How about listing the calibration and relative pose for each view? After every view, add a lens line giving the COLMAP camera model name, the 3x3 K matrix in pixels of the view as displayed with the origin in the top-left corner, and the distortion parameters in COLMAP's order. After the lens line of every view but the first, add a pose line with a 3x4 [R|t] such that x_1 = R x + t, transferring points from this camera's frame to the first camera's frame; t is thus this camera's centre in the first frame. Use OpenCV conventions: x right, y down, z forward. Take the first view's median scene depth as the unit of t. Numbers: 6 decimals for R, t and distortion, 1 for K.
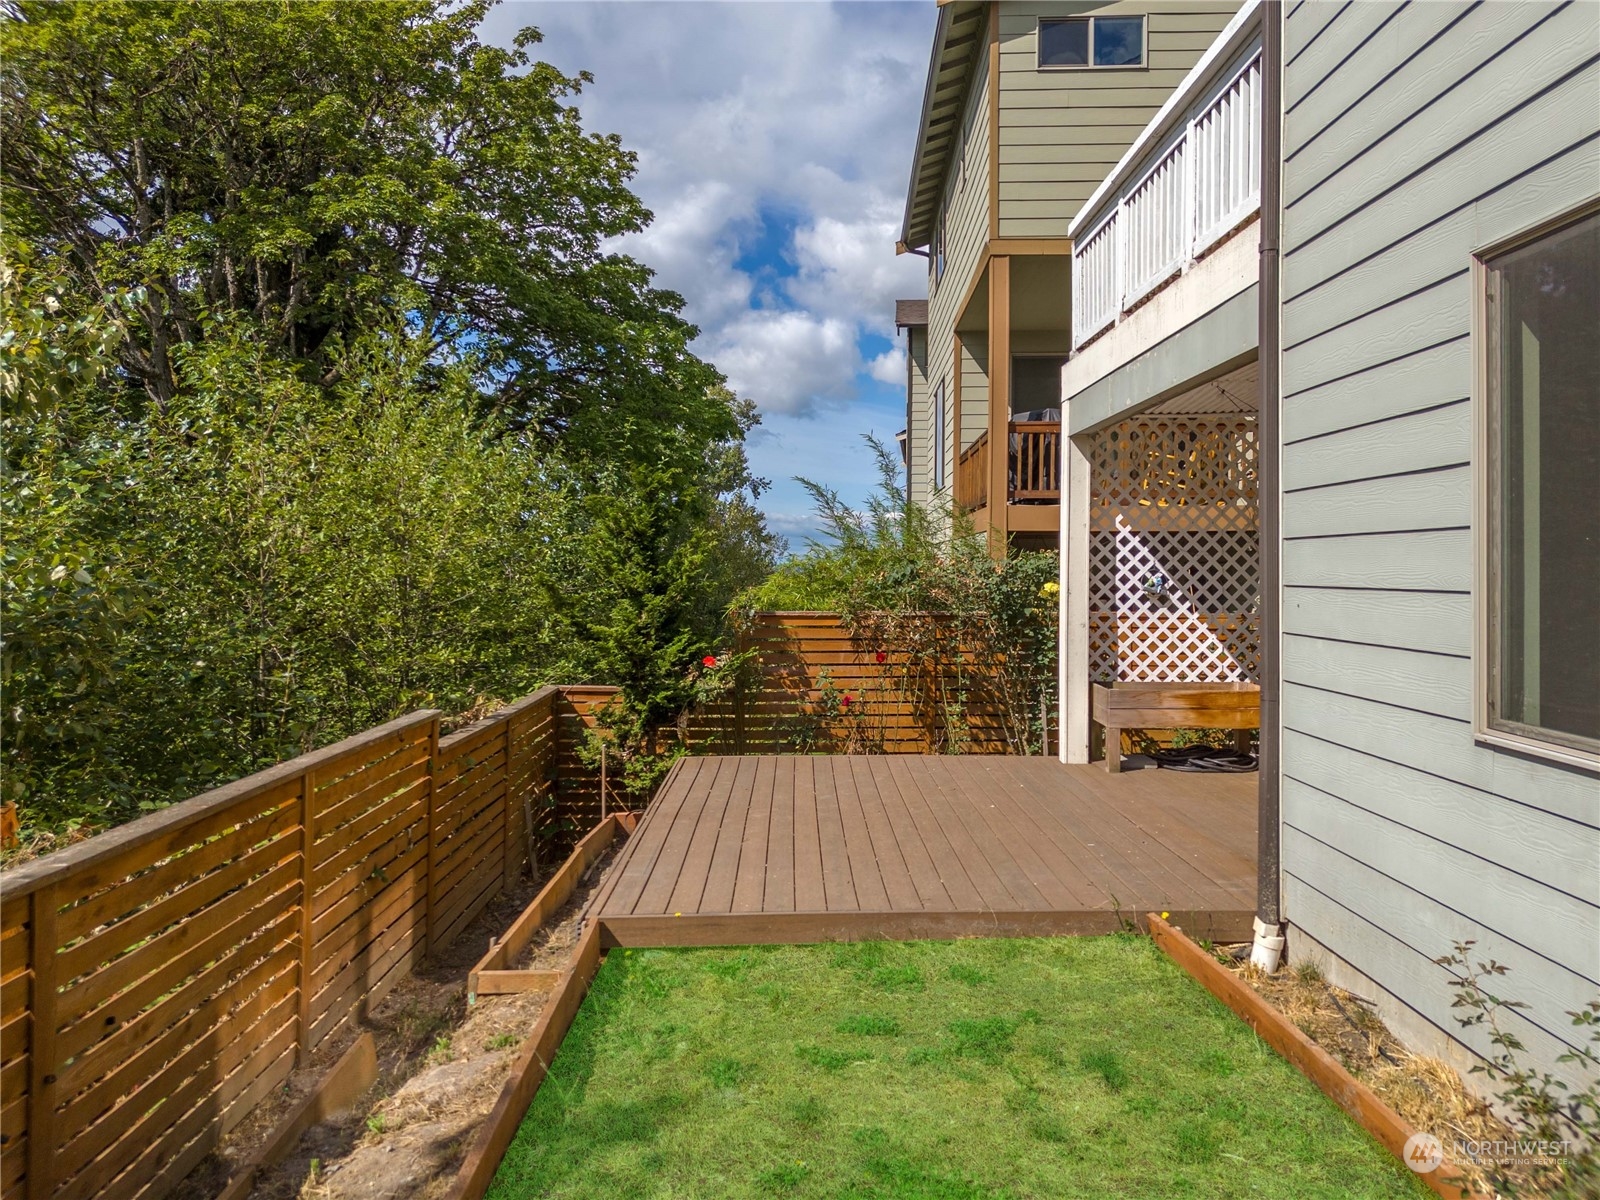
lens RADIAL K [[1118.5, 0, 792.9], [0, 1118.5, 595.3], [0, 0, 1]] dist [0.027413, -0.015202]
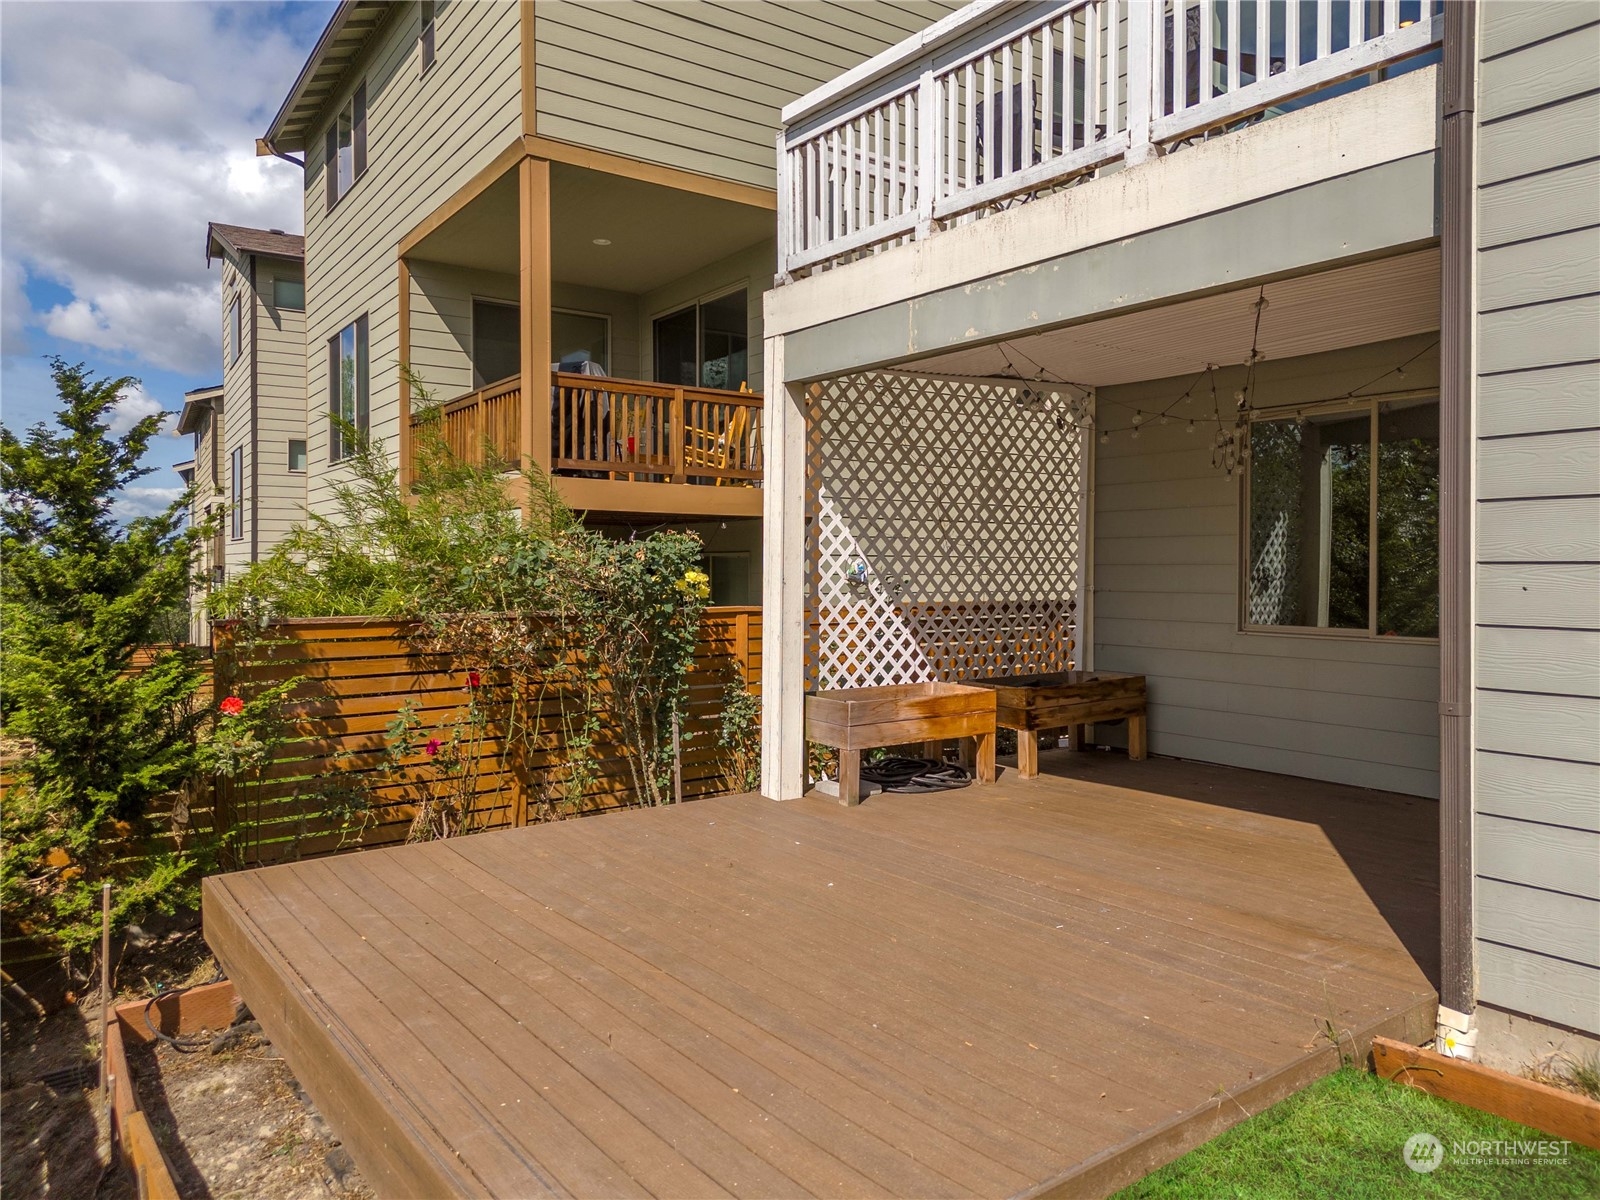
lens RADIAL K [[1118.5, 0, 813.1], [0, 1118.5, 595.0], [0, 0, 1]] dist [0.027413, -0.015202]
pose [[0.791071, -0.017440, 0.611476, -0.208129], [0.016032, 0.999841, 0.007777, 0.000928], [-0.611515, 0.003651, 0.791225, 0.361205]]
